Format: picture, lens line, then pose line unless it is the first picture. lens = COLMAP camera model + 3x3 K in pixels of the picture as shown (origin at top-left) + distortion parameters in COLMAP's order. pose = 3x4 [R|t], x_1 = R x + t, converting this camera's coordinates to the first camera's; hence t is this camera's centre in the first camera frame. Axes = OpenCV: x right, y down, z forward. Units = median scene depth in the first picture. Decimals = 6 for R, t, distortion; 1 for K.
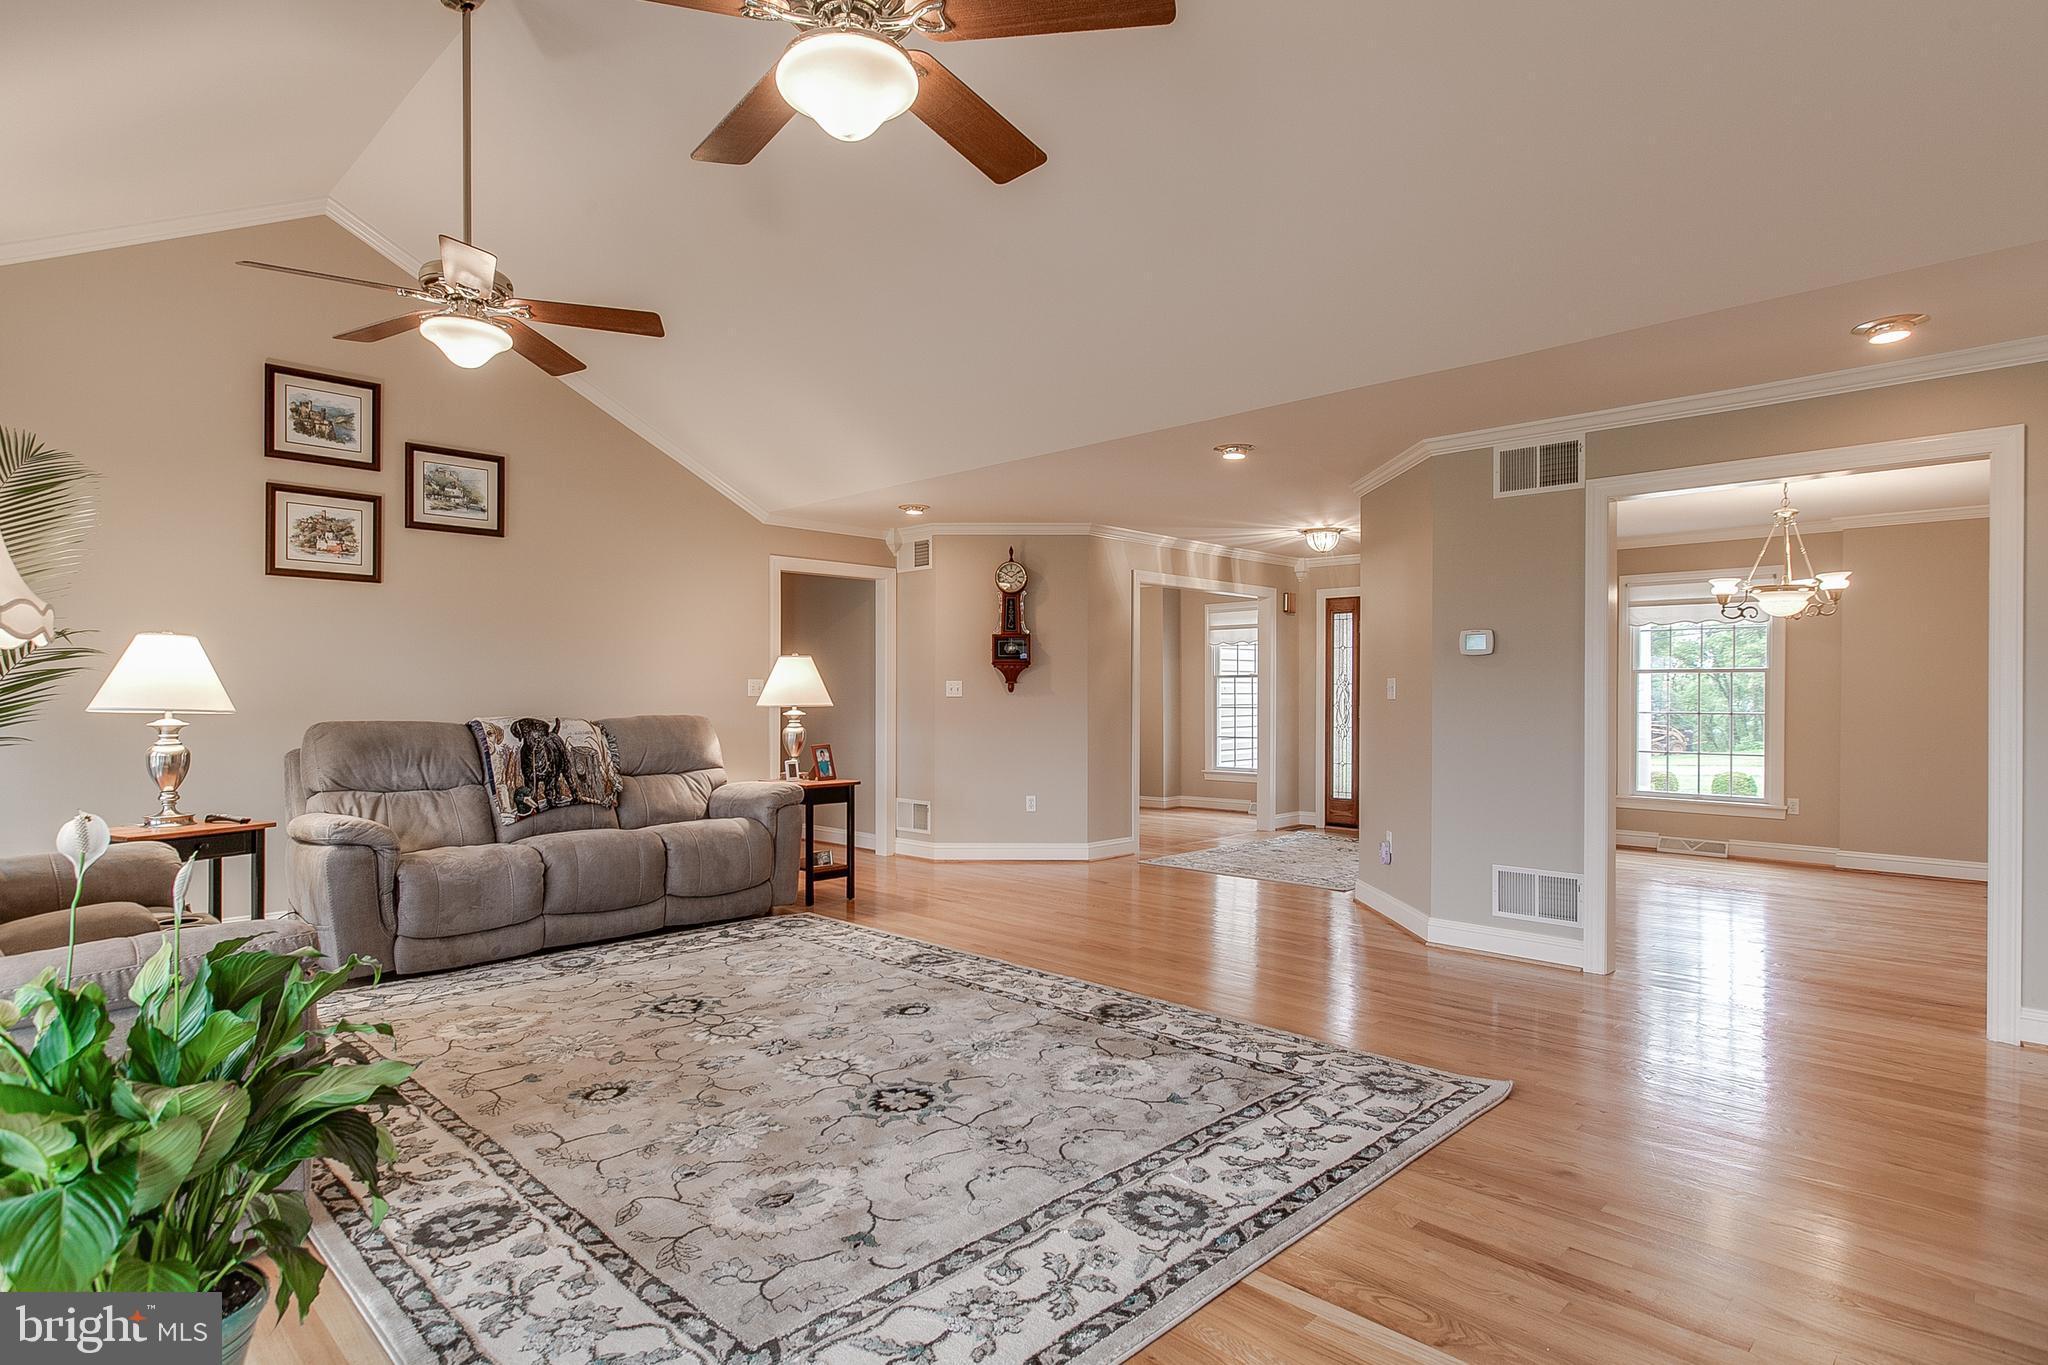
lens RADIAL K [[1086.9, 0, 1021.1], [0, 1086.9, 699.1], [0, 0, 1]] dist [-0.000041, 0.001030]
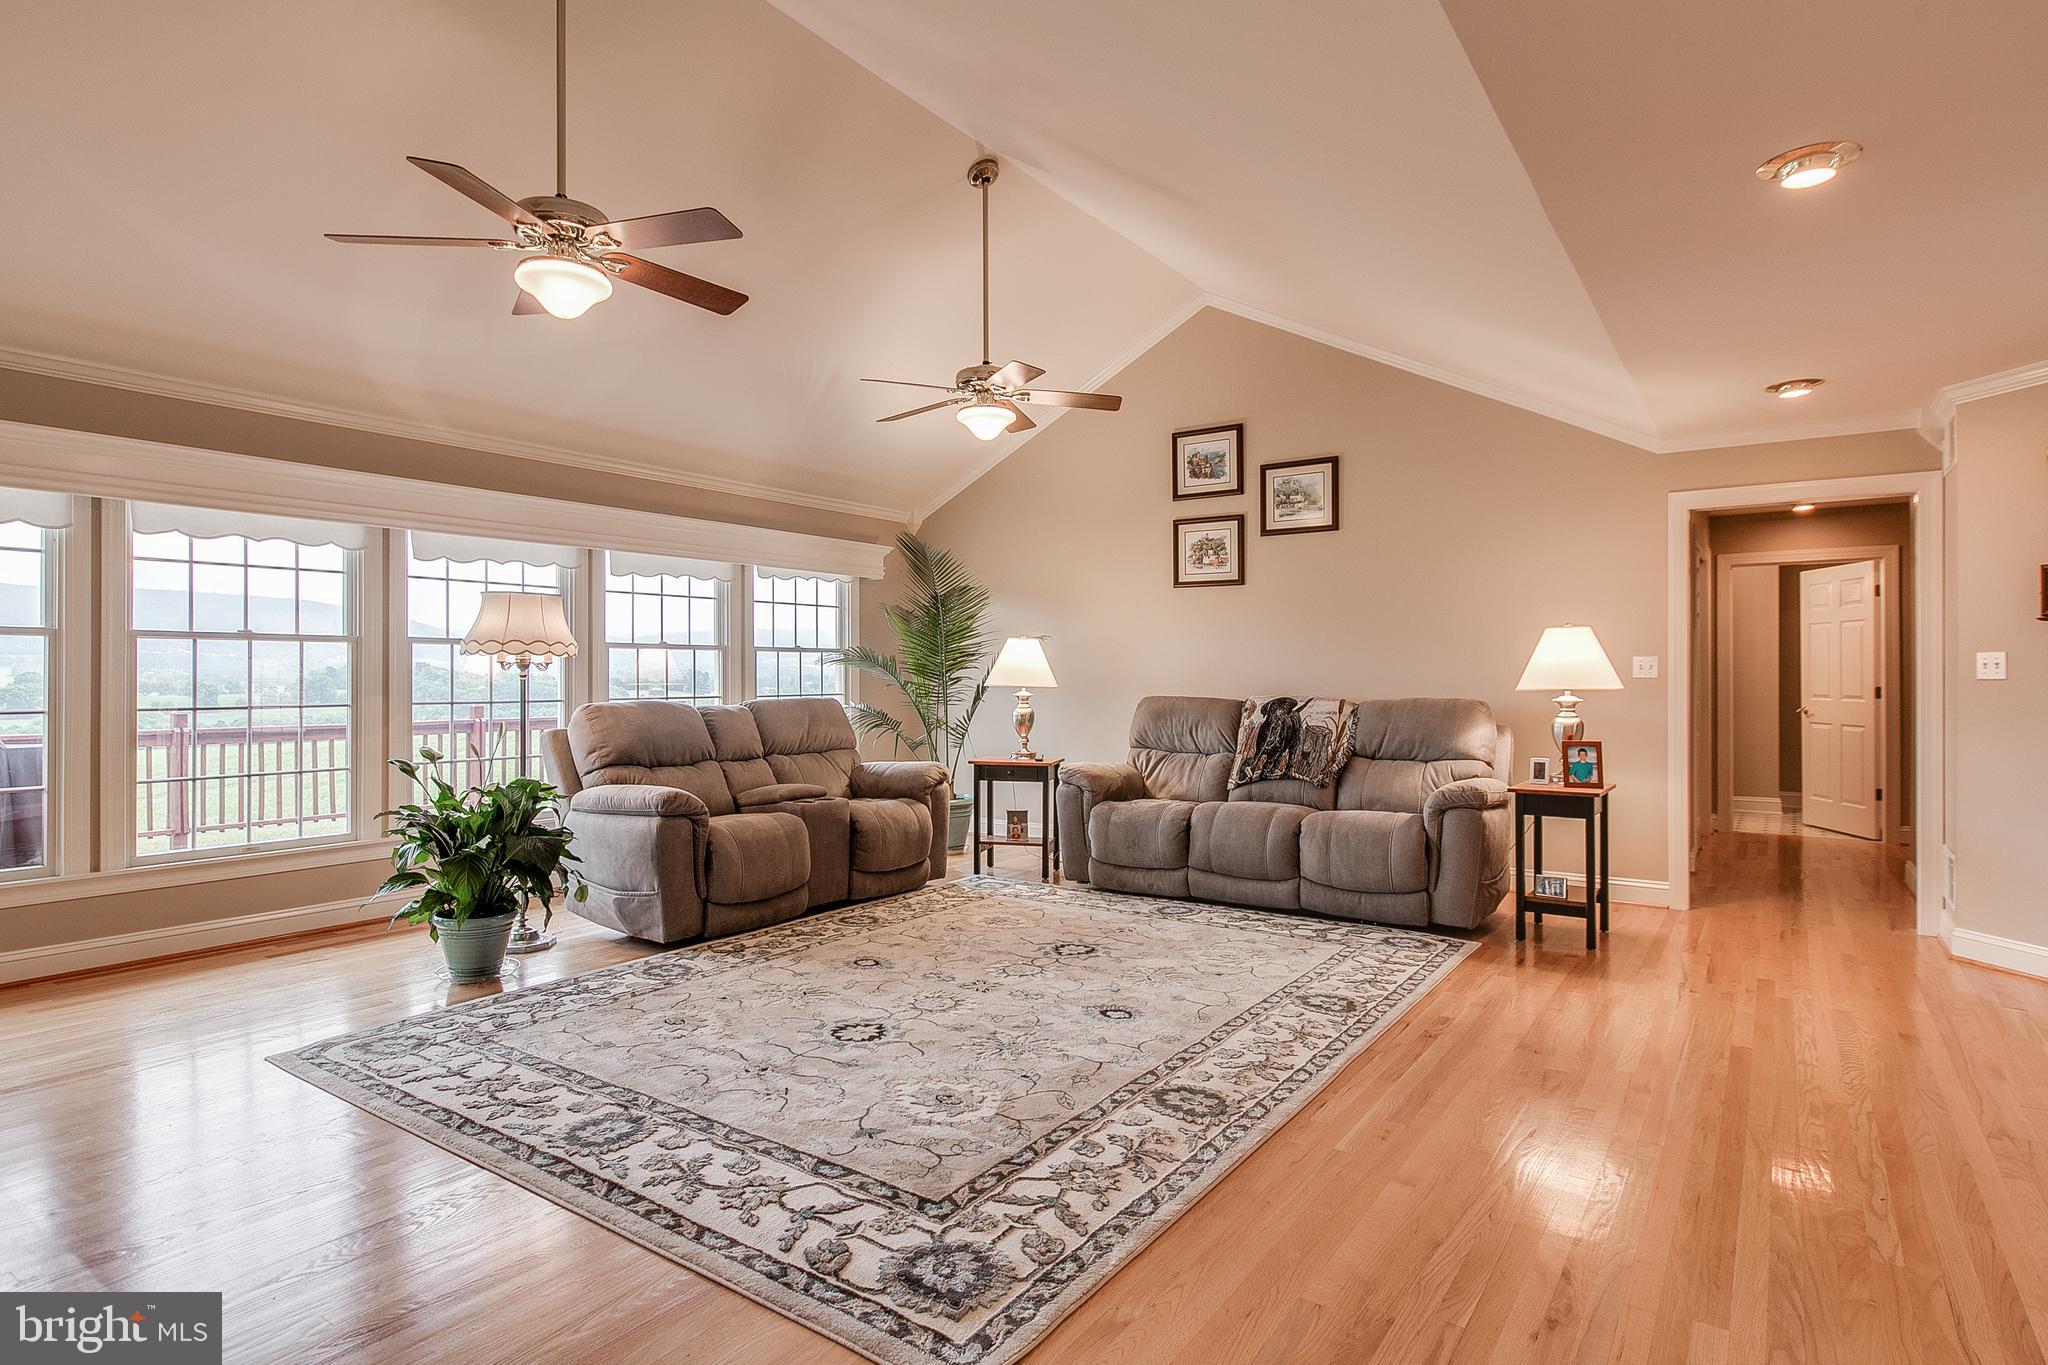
lens RADIAL K [[1086.9, 0, 1006.5], [0, 1086.9, 679.1], [0, 0, 1]] dist [-0.000041, 0.001030]
pose [[0.154545, 0.002258, -0.987983, 0.710793], [-0.004026, 0.999991, 0.001655, -0.001961], [0.987978, 0.003722, 0.154553, 0.669272]]
